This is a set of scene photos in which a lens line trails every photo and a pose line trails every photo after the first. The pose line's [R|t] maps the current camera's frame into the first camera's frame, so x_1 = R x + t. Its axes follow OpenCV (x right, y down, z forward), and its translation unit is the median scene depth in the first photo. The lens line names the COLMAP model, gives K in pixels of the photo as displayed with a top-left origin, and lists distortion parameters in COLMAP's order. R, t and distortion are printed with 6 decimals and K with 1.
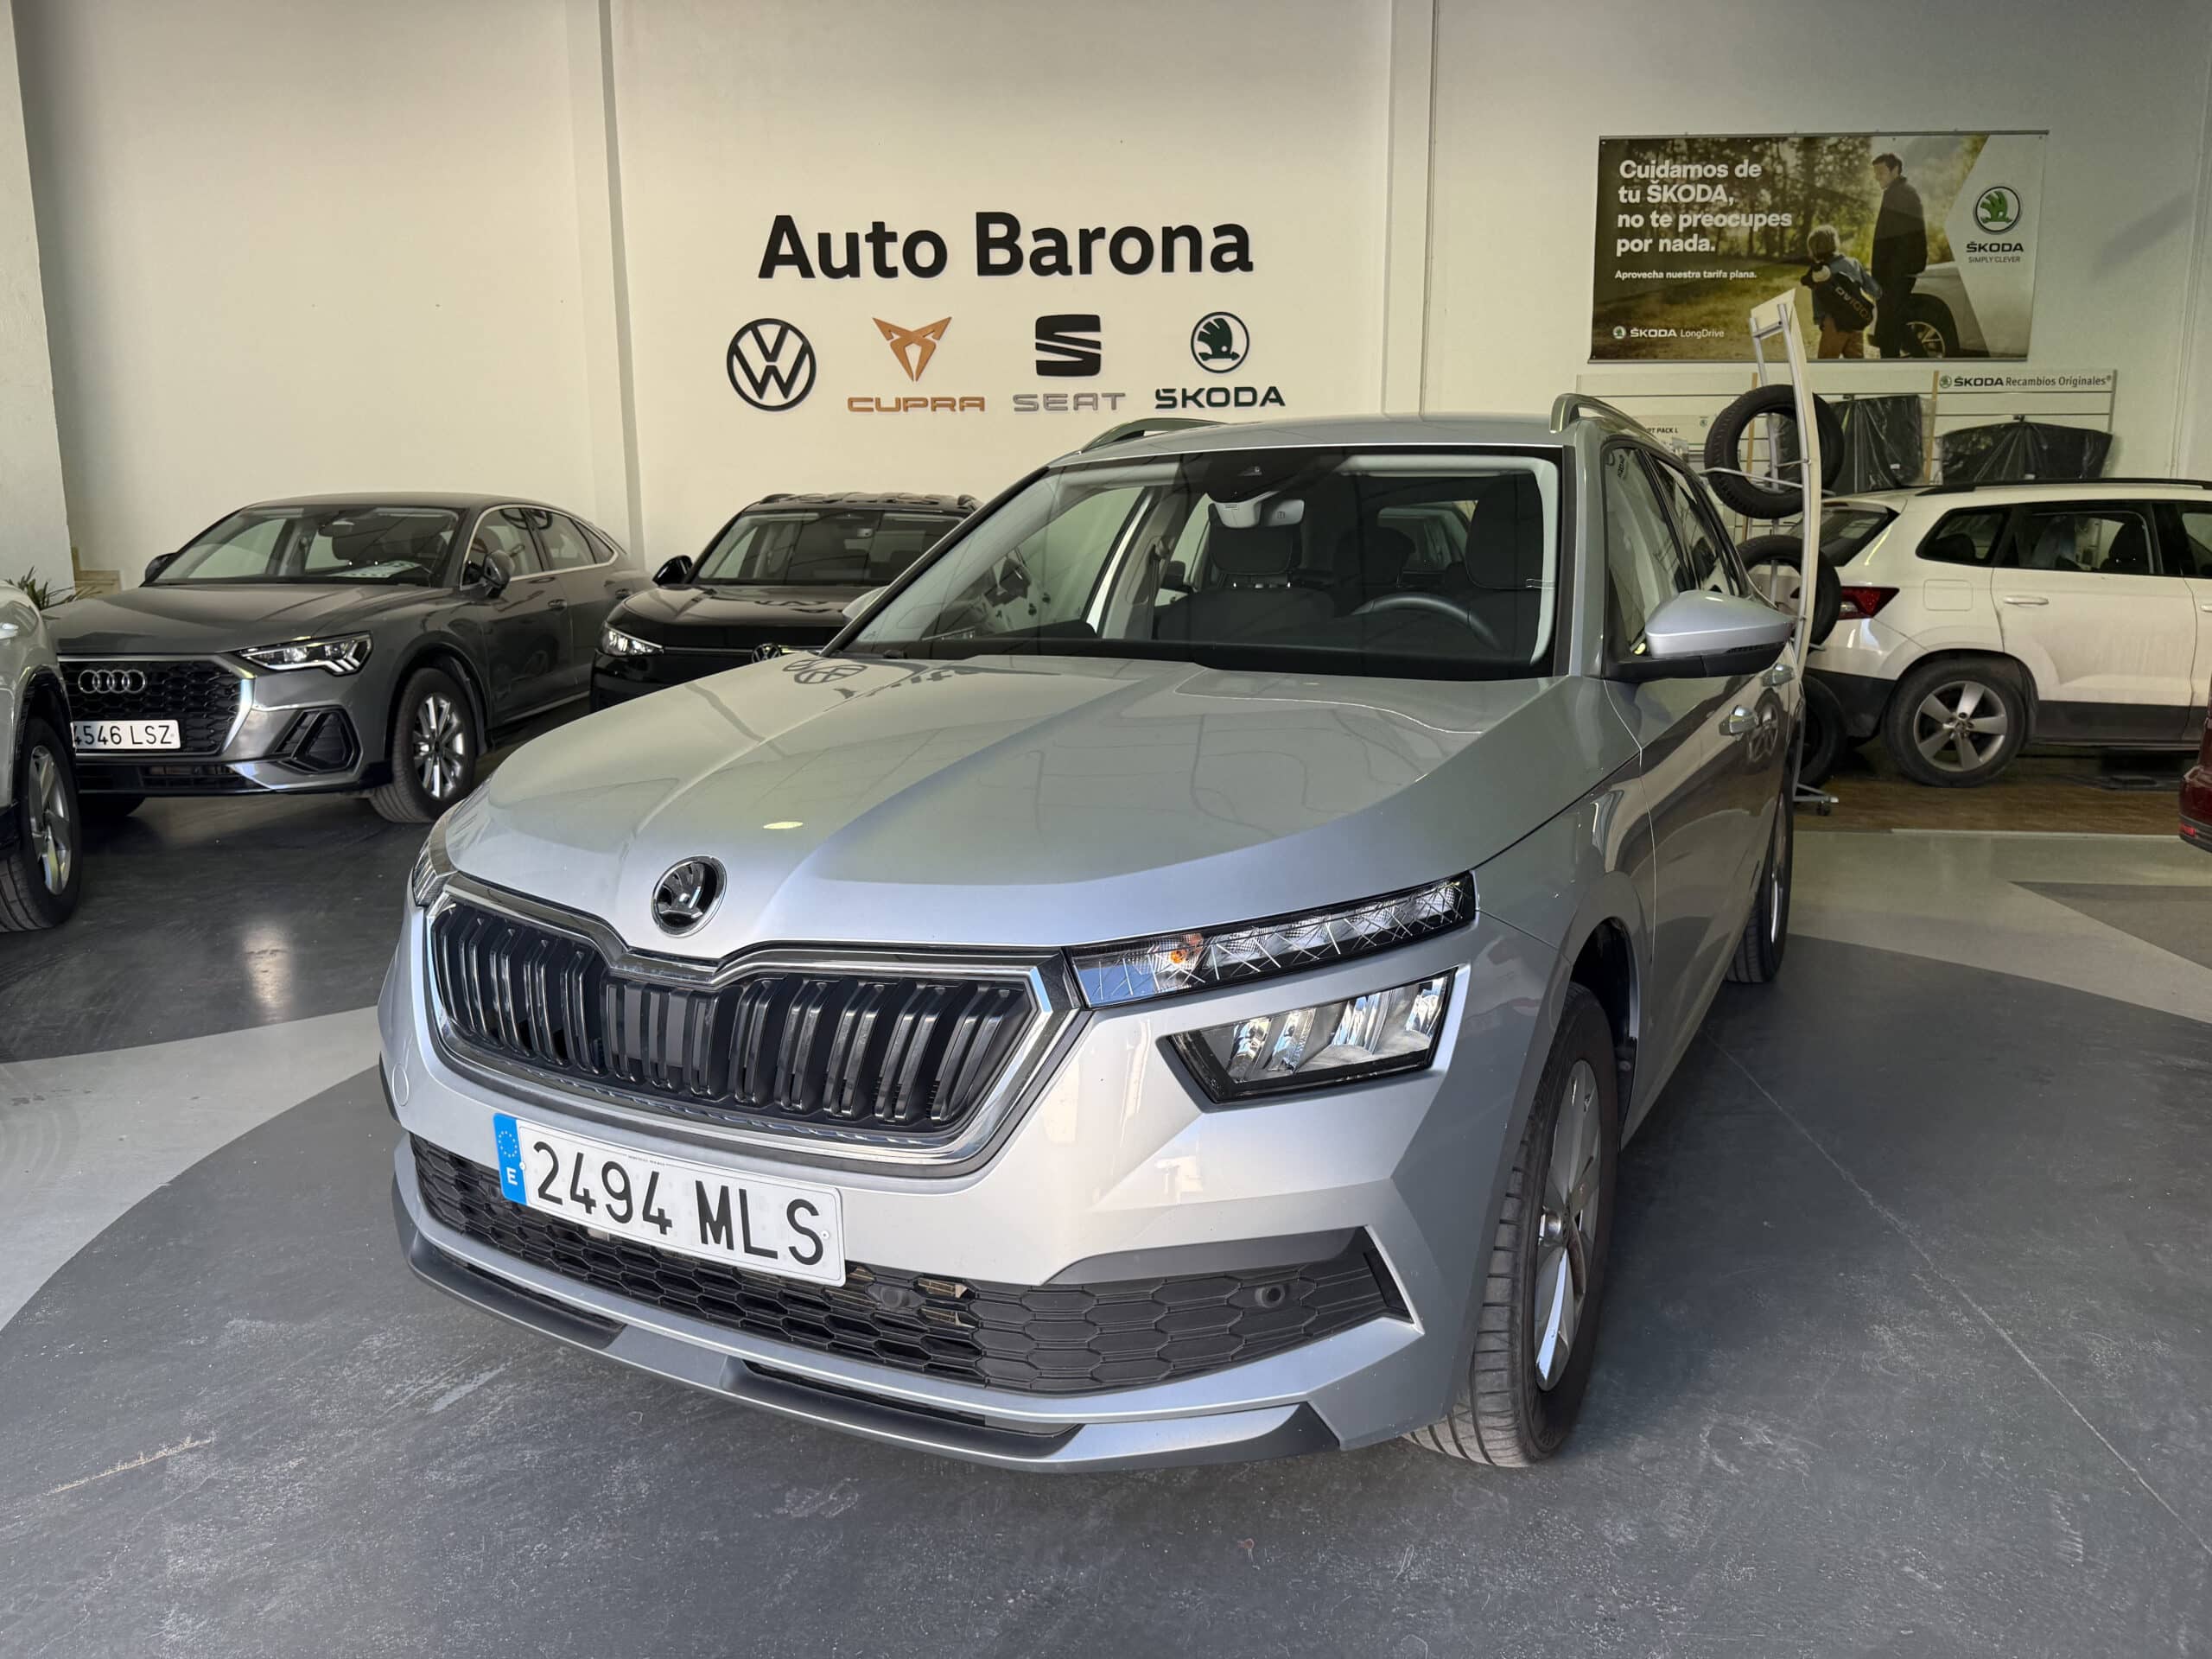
lens RADIAL K [[1589.6, 0, 1118.7], [0, 1589.6, 830.2], [0, 0, 1]] dist [0.003359, -0.004220]
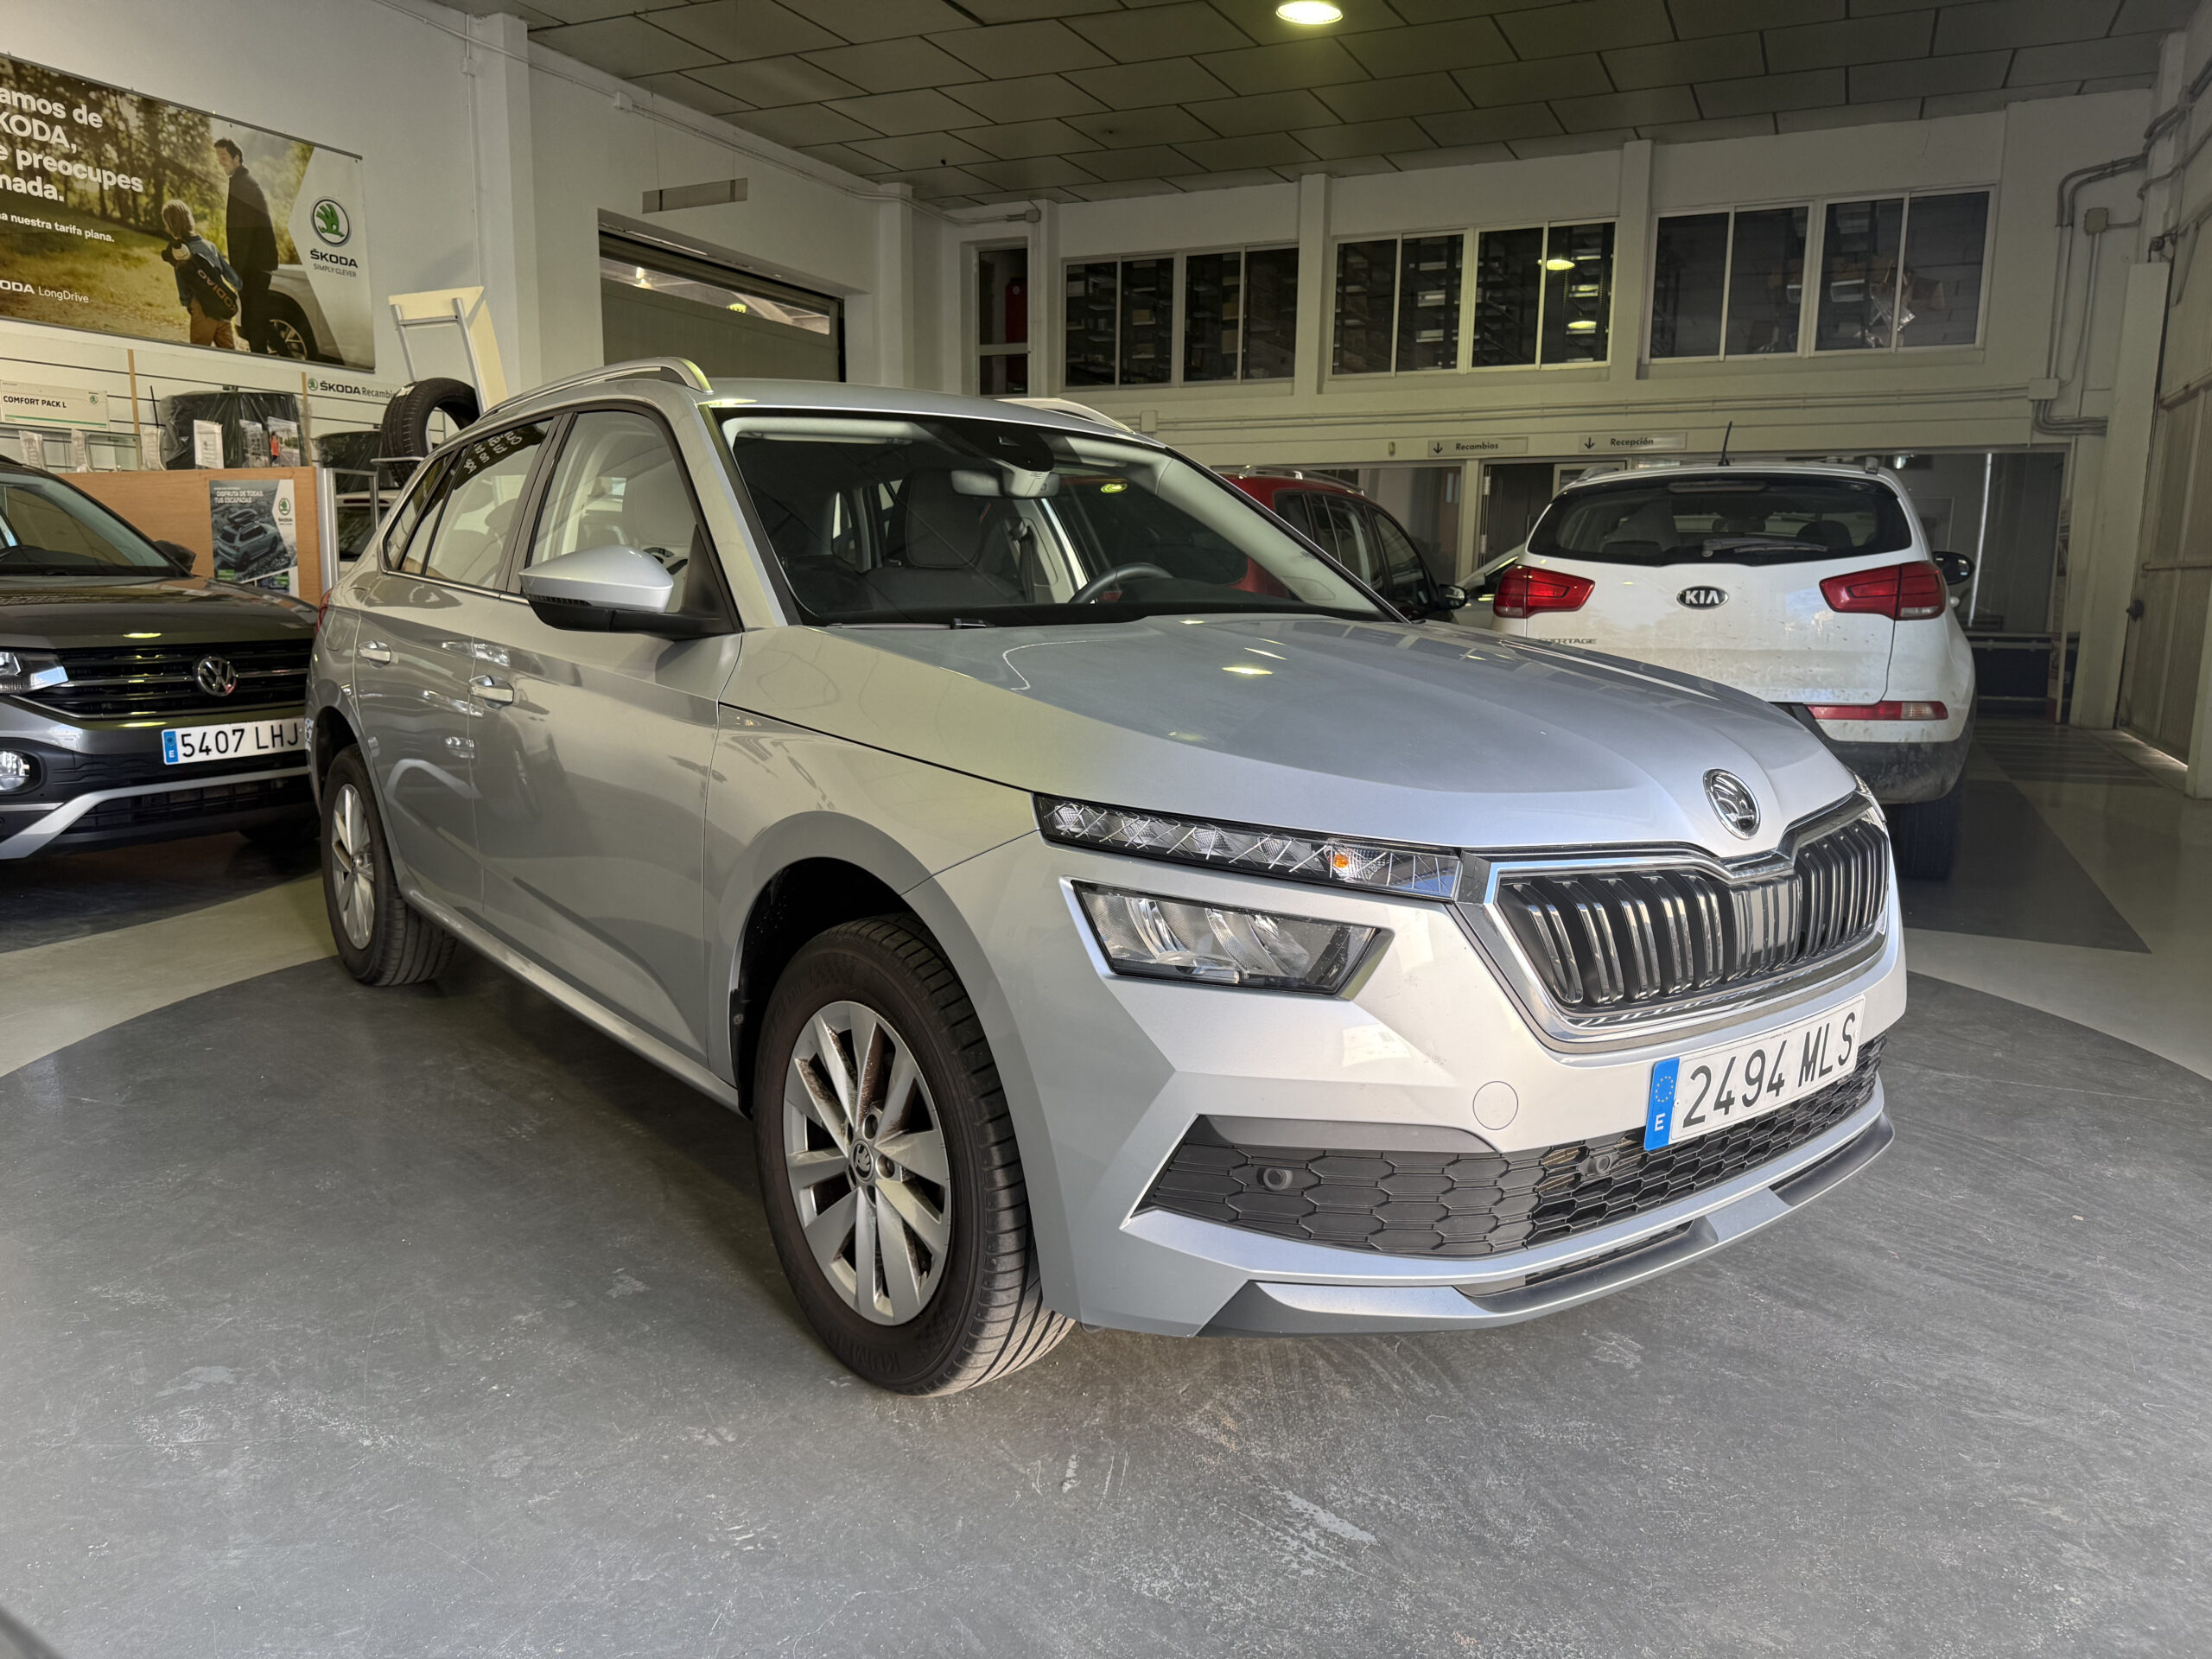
lens RADIAL K [[1589.6, 0, 1118.7], [0, 1589.6, 830.2], [0, 0, 1]] dist [0.003359, -0.004220]
pose [[0.385388, -0.138160, 0.912353, -0.244829], [0.148819, 0.985090, 0.086312, -0.014791], [-0.910675, 0.102512, 0.400203, 0.162164]]
